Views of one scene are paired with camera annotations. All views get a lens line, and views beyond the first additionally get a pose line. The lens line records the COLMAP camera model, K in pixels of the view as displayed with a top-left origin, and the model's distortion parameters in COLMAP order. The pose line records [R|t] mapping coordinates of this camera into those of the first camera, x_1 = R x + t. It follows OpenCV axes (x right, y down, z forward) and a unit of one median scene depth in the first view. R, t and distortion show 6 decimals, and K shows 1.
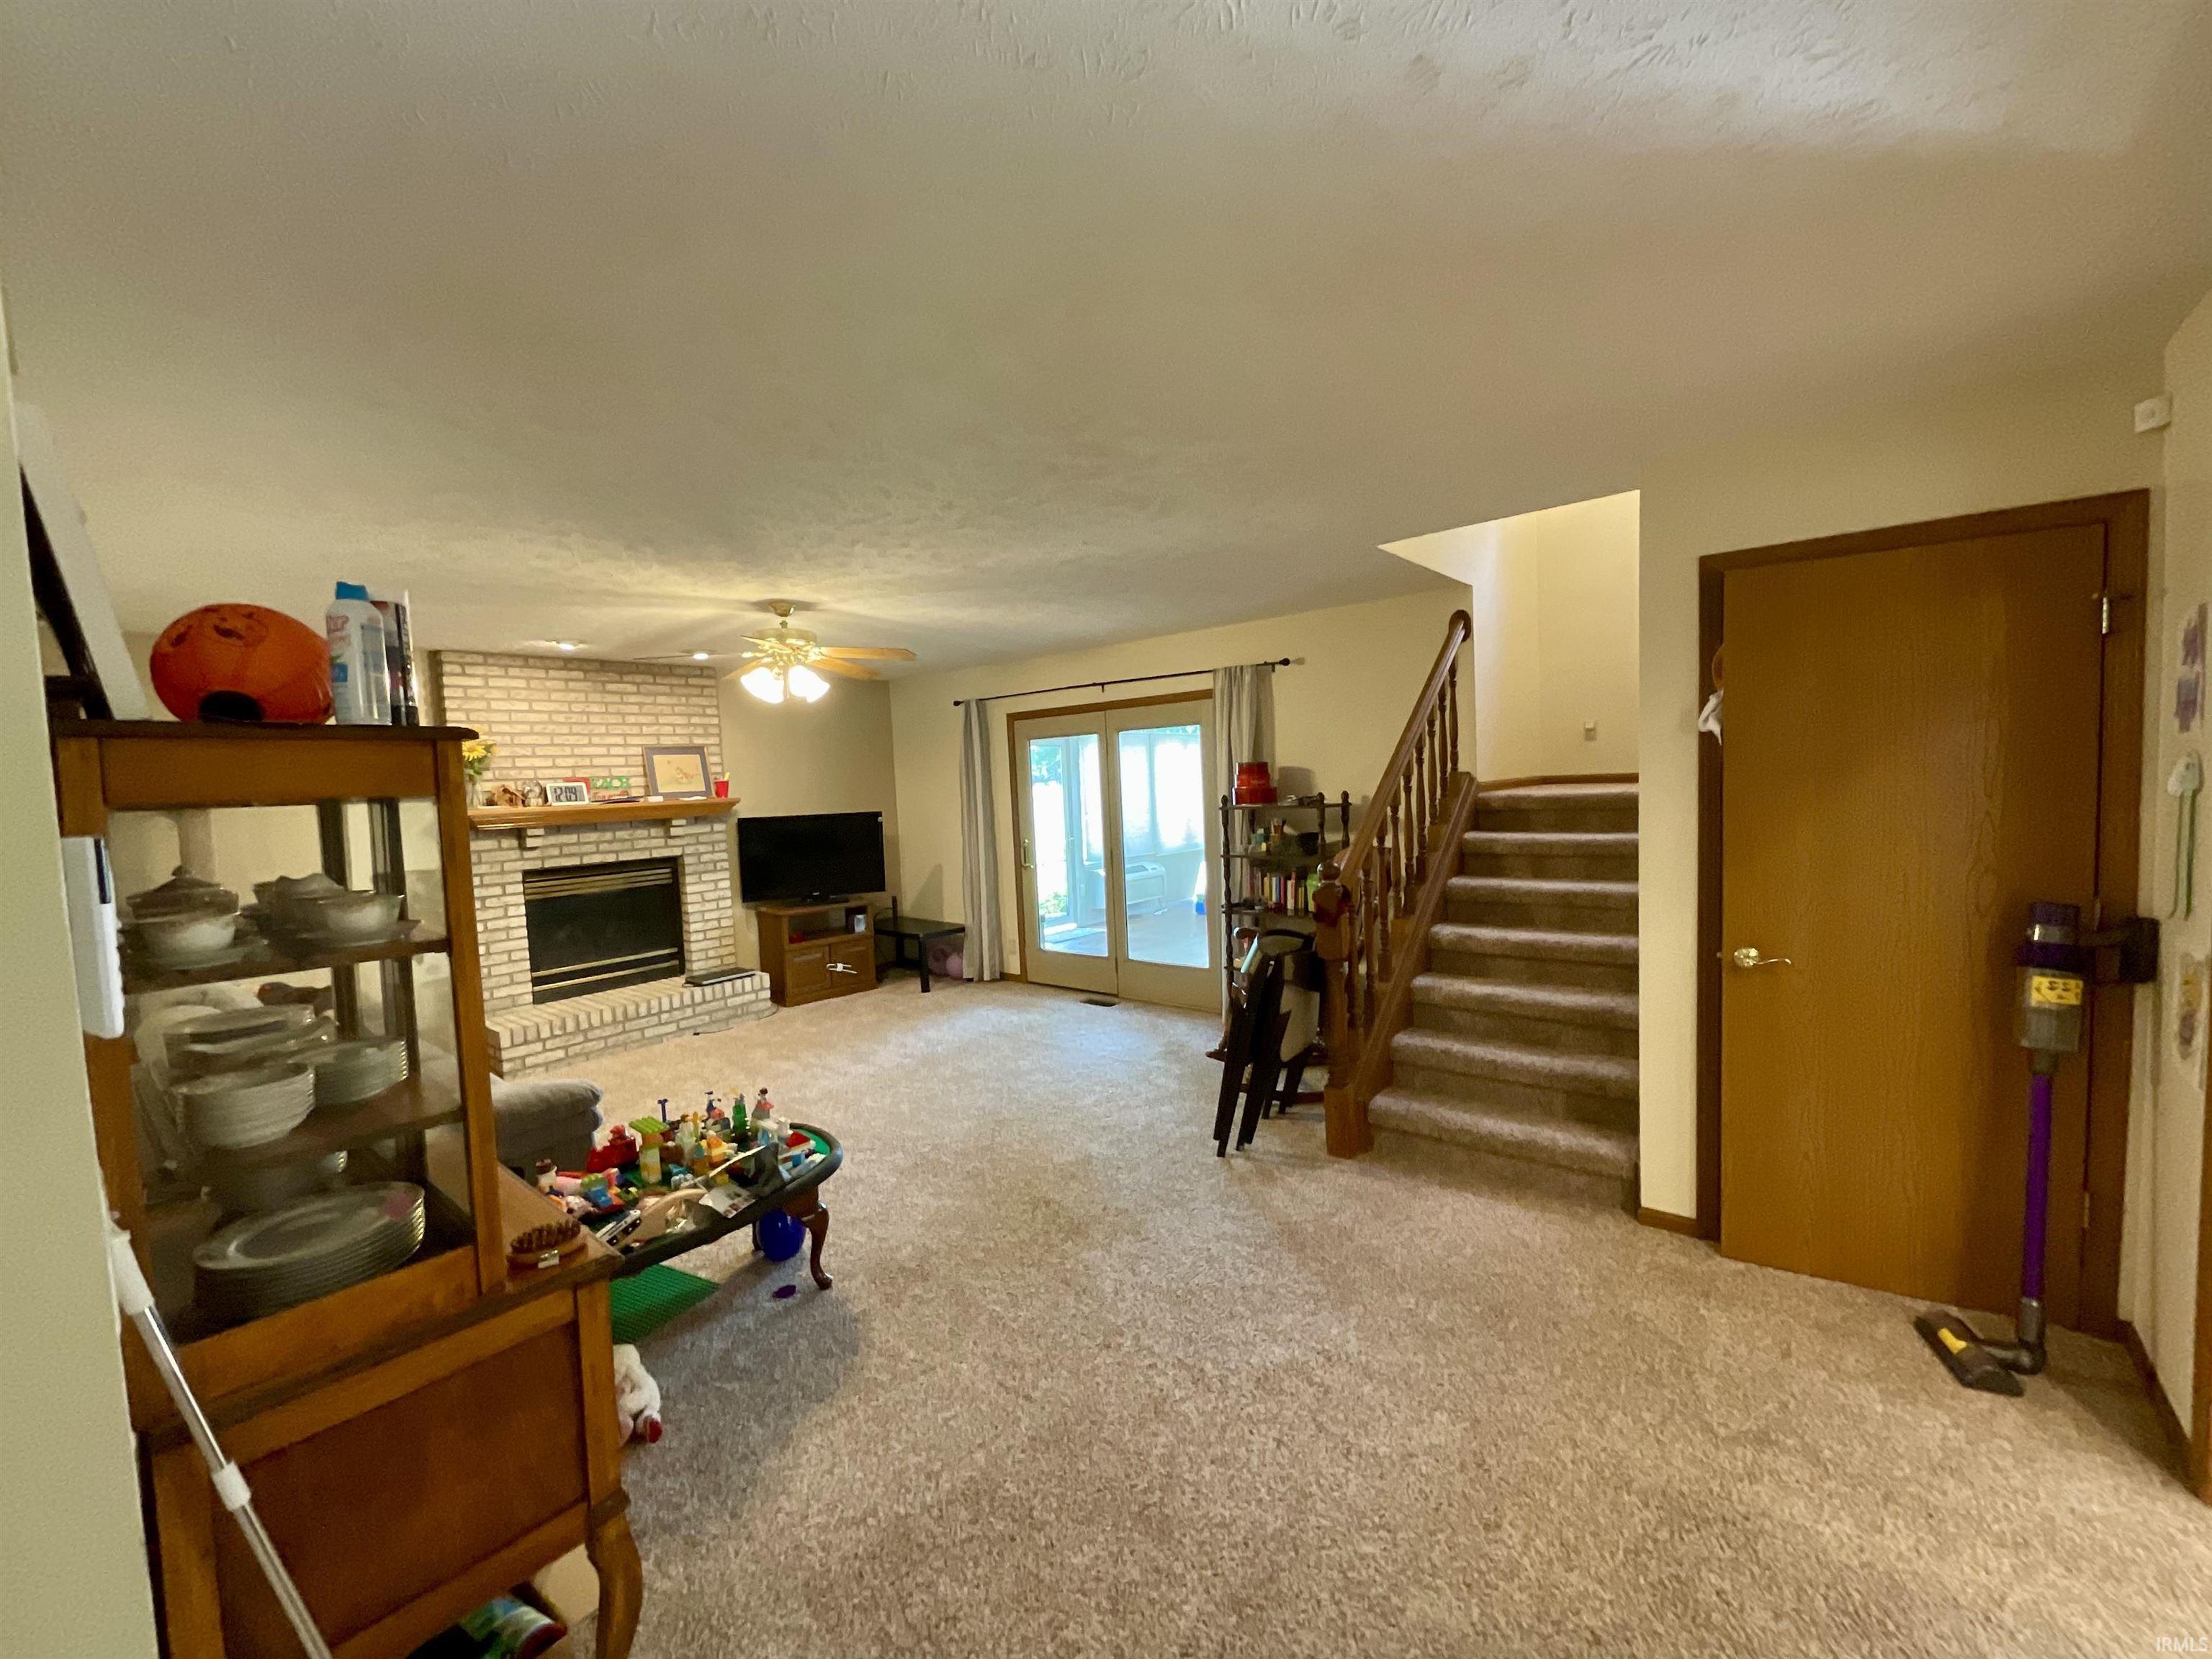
lens RADIAL K [[890.4, 0, 1098.6], [0, 890.4, 829.5], [0, 0, 1]] dist [-0.006400, 0.000970]
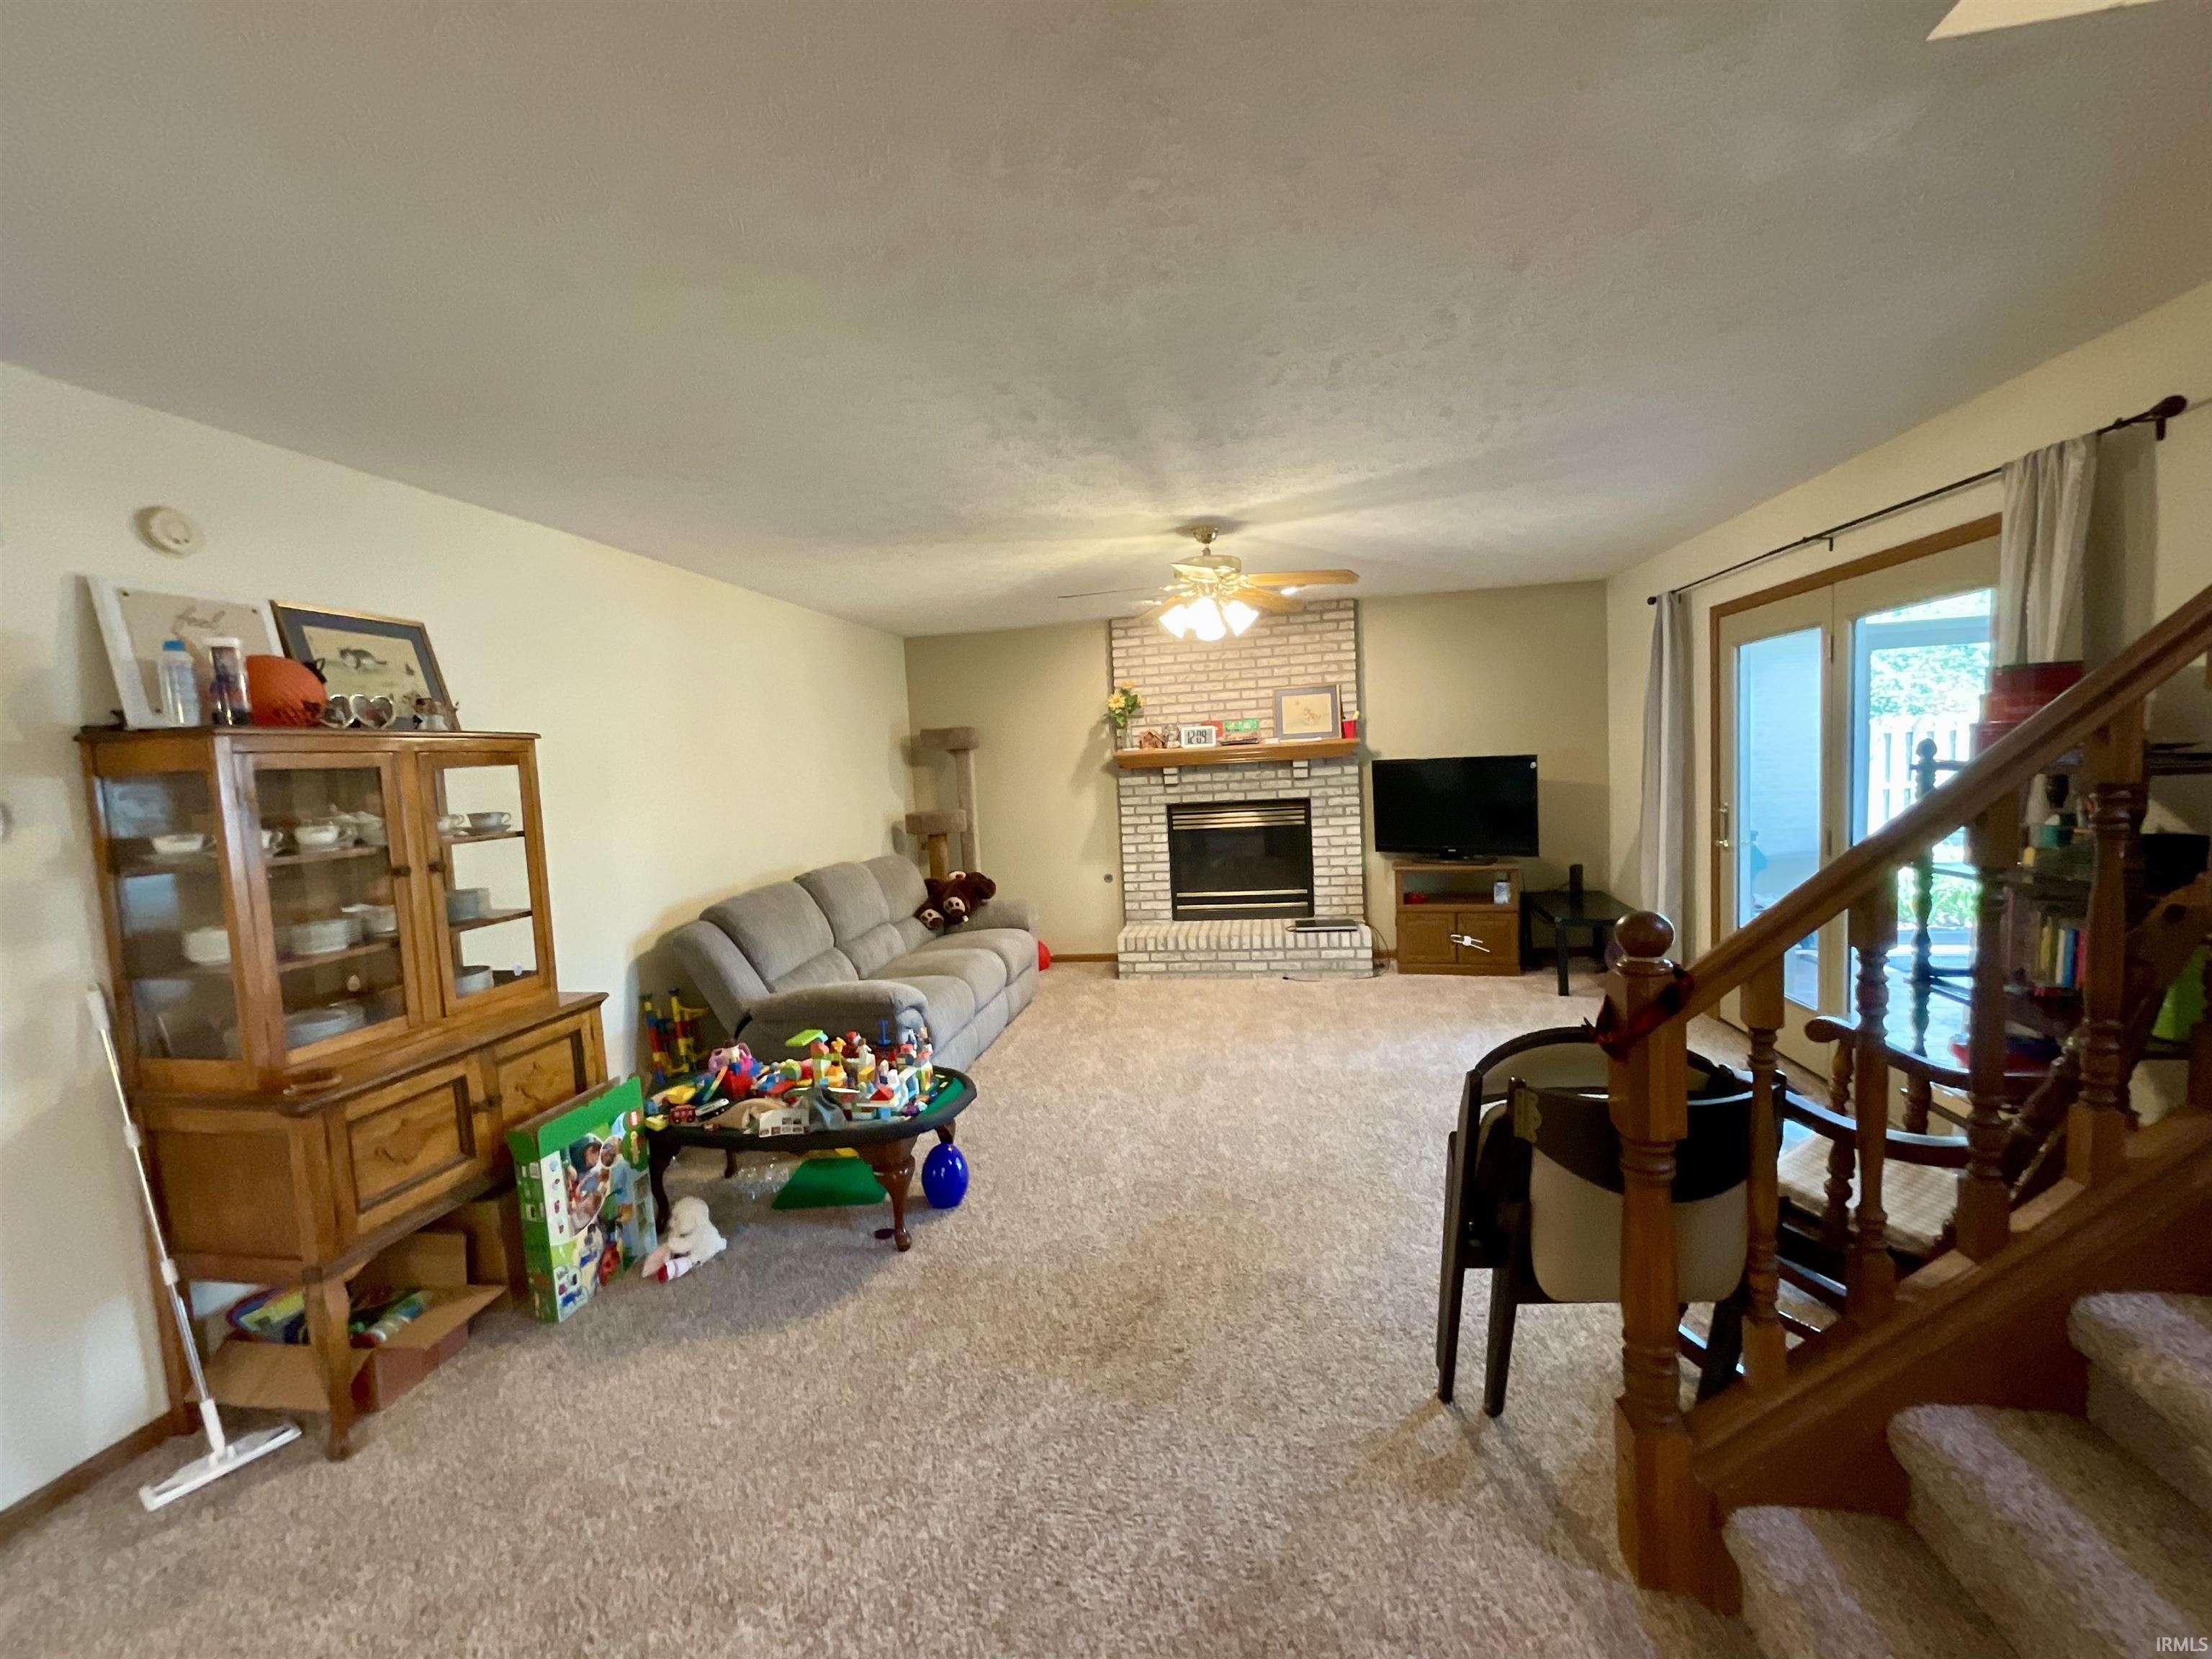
lens RADIAL K [[890.4, 0, 1104.1], [0, 890.4, 831.3], [0, 0, 1]] dist [-0.006400, 0.000970]
pose [[0.499588, 0.088360, -0.861745, 0.289110], [-0.017991, 0.995628, 0.091658, -0.021411], [0.866076, -0.030288, 0.498994, 0.330380]]
